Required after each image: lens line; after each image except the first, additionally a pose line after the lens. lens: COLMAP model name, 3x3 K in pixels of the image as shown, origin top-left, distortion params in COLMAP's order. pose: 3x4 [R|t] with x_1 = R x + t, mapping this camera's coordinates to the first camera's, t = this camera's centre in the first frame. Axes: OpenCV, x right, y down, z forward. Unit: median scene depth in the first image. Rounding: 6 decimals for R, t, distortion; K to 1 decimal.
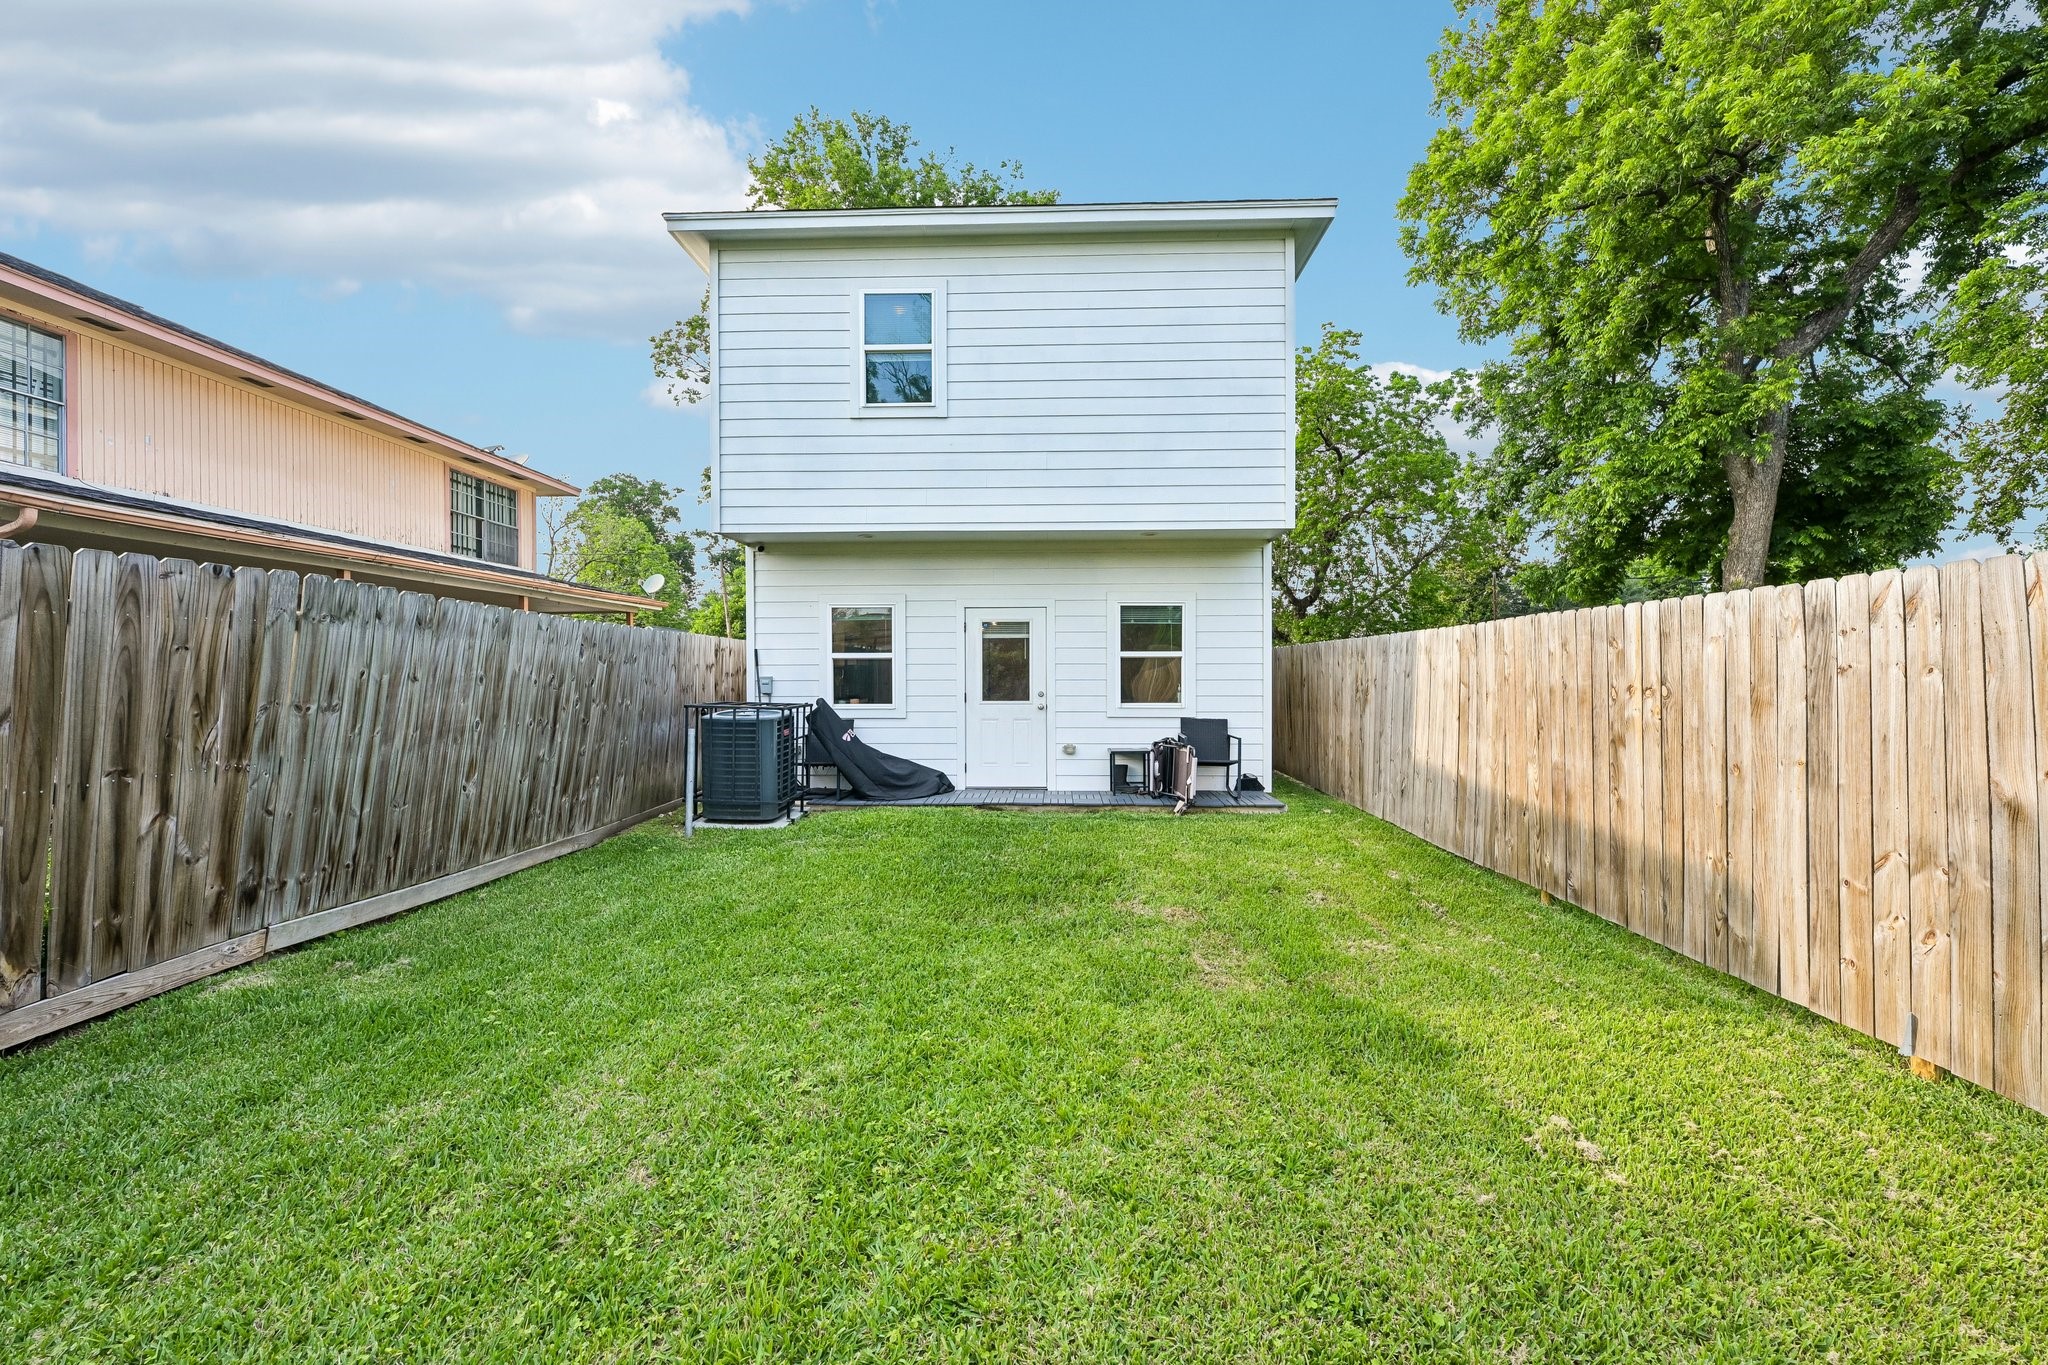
lens RADIAL K [[824.8, 0, 1027.4], [0, 824.8, 680.6], [0, 0, 1]] dist [-0.000701, 0.000201]
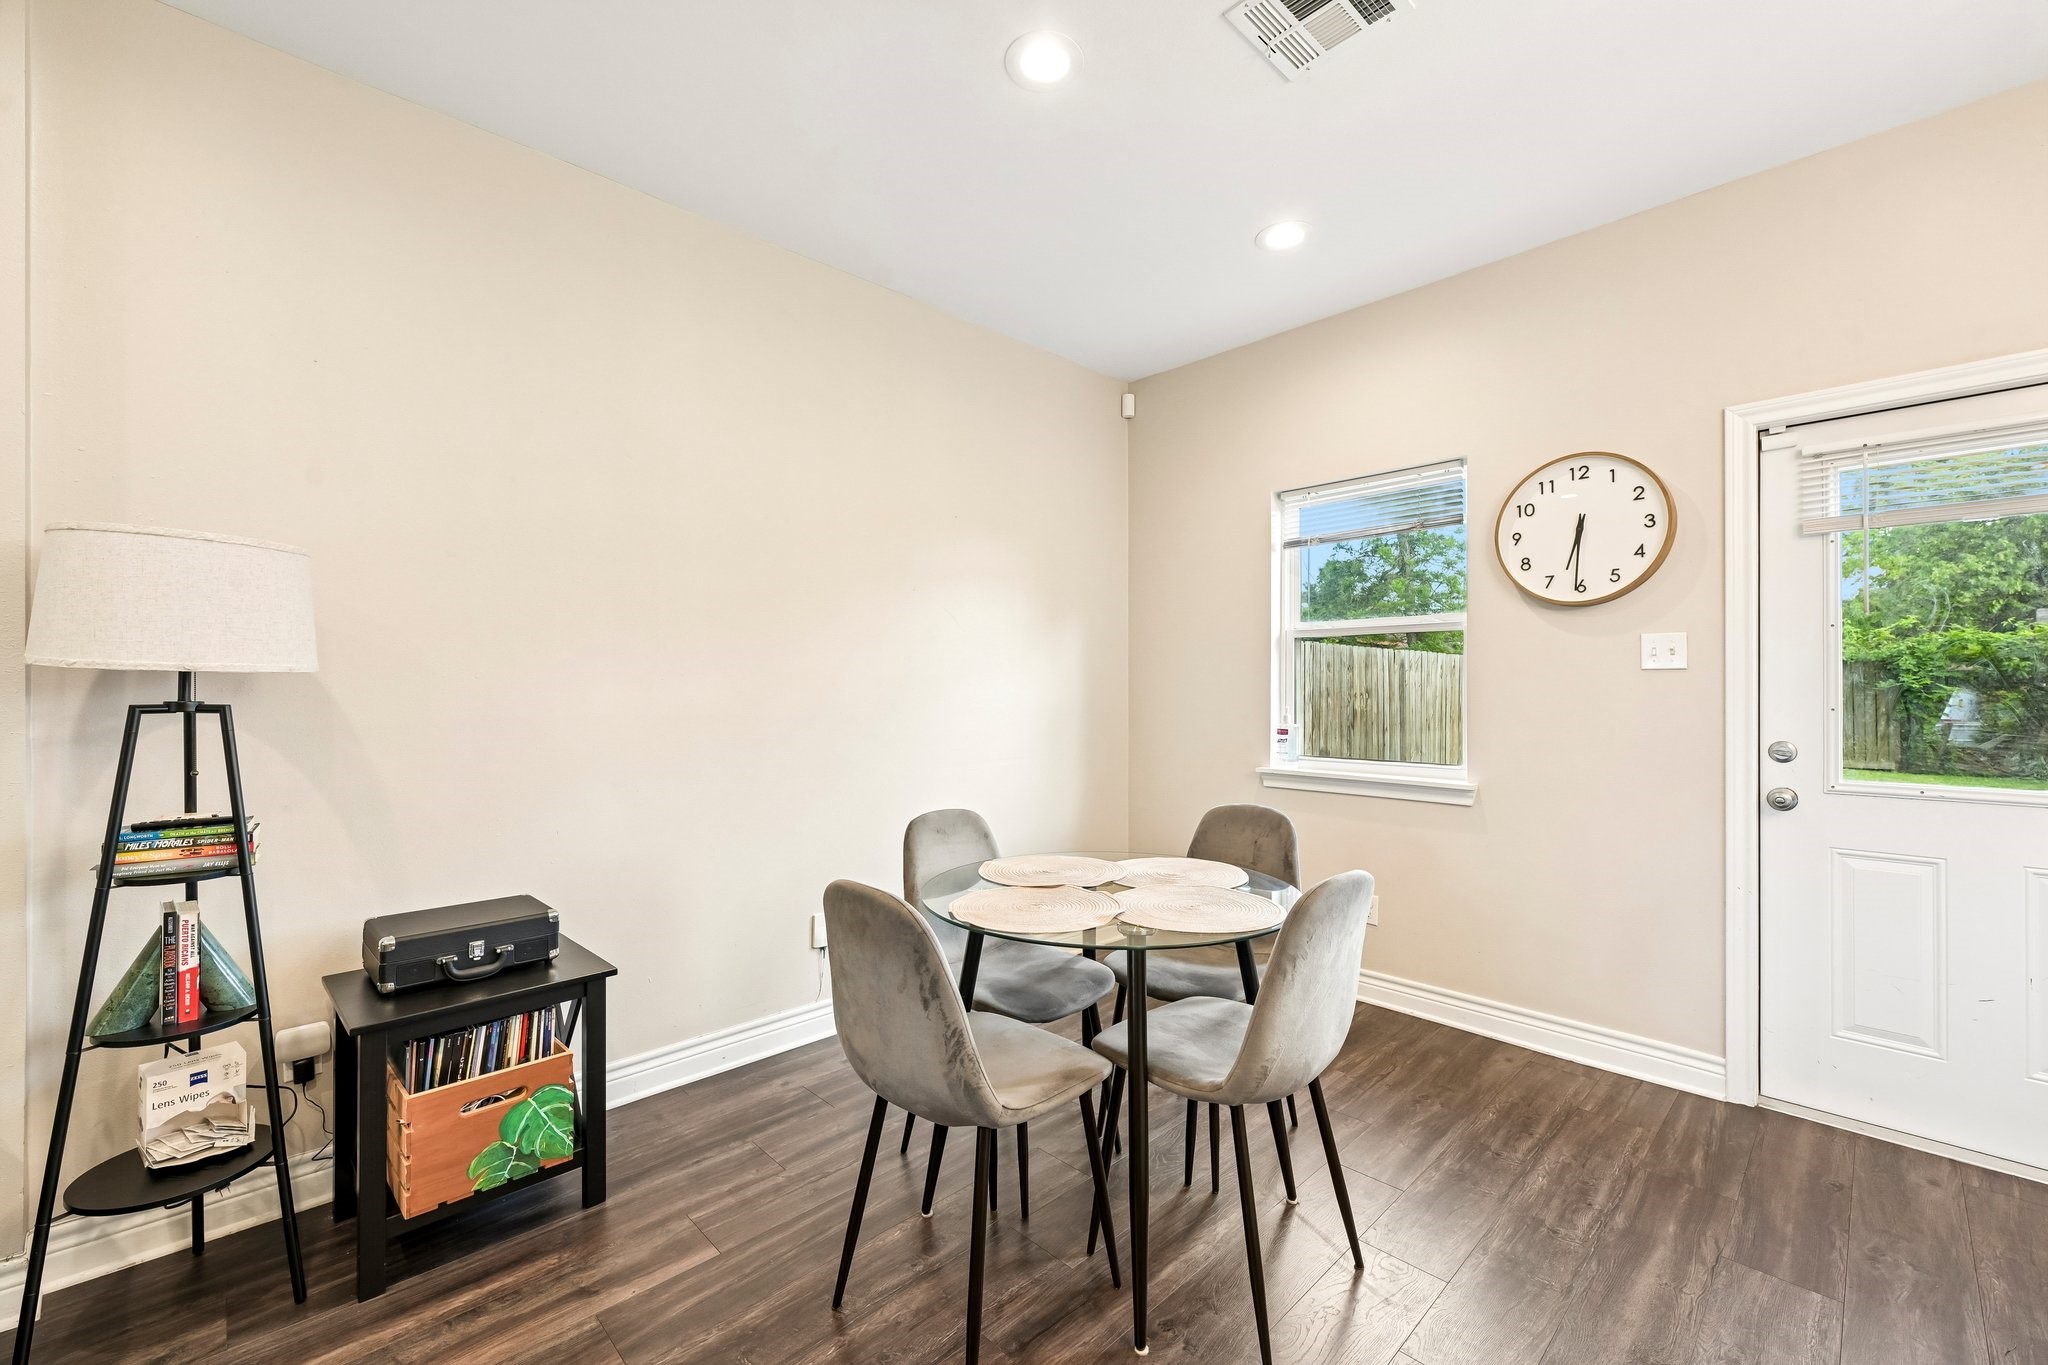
lens RADIAL K [[831.6, 0, 1026.5], [0, 831.6, 685.3], [0, 0, 1]] dist [-0.000902, 0.000342]
pose [[-0.719004, 0.005061, 0.694987, 0.005549], [0.004212, 0.999987, -0.002925, -0.004278], [-0.694993, 0.000824, -0.719016, 1.385348]]
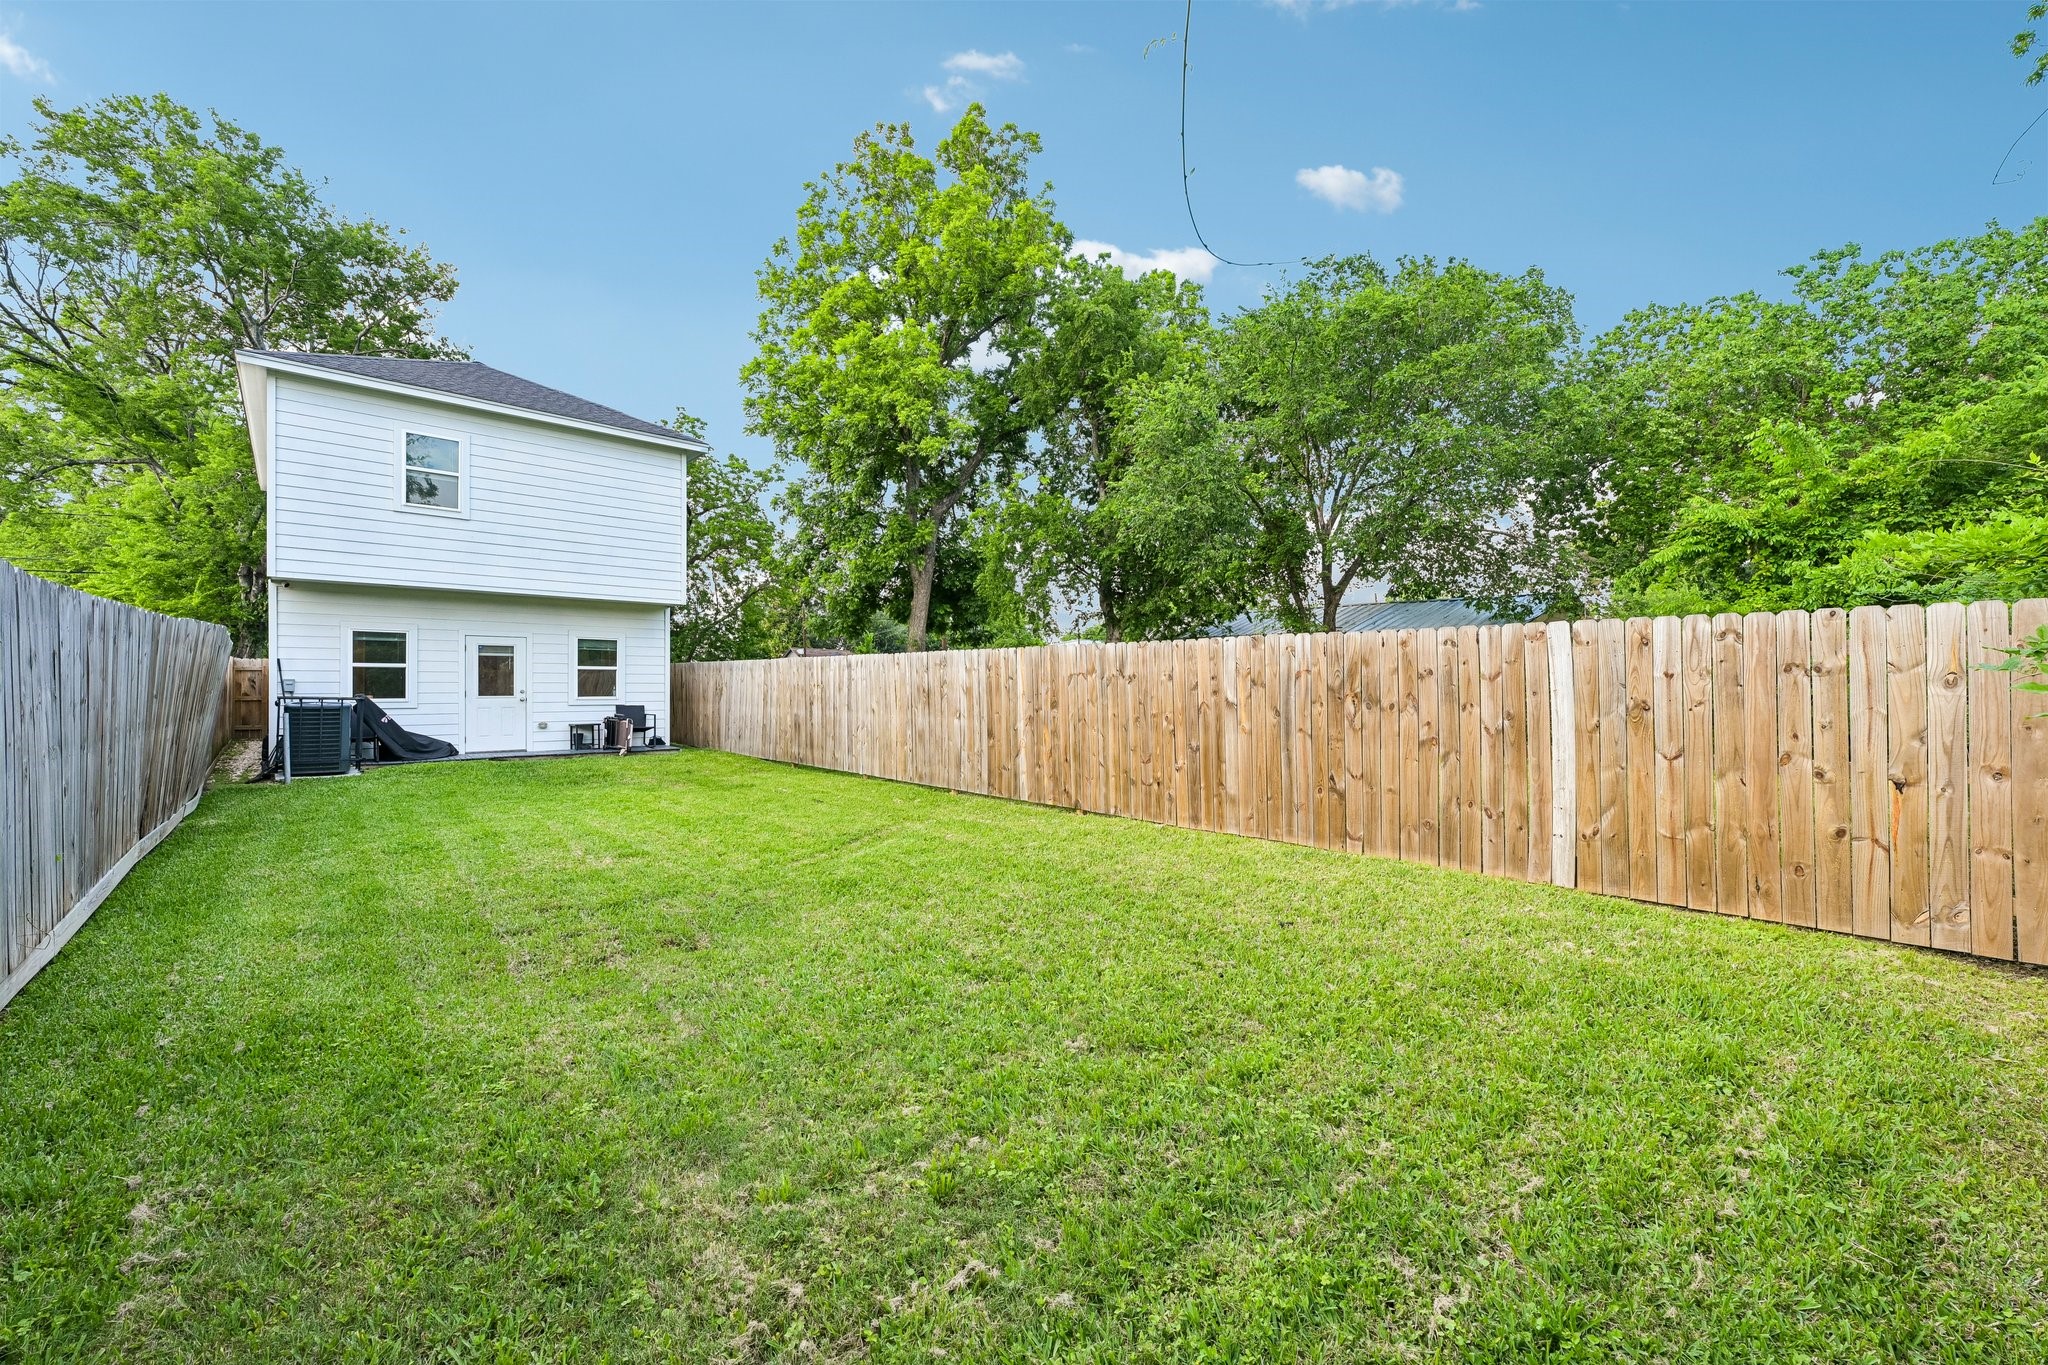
lens RADIAL K [[810.5, 0, 1026.7], [0, 810.5, 684.4], [0, 0, 1]] dist [-0.001601, 0.000475]
pose [[0.714380, 0.004548, 0.699743, -0.390579], [-0.000878, 0.999984, -0.005602, 0.010596], [-0.699757, 0.003388, 0.714372, -0.823372]]
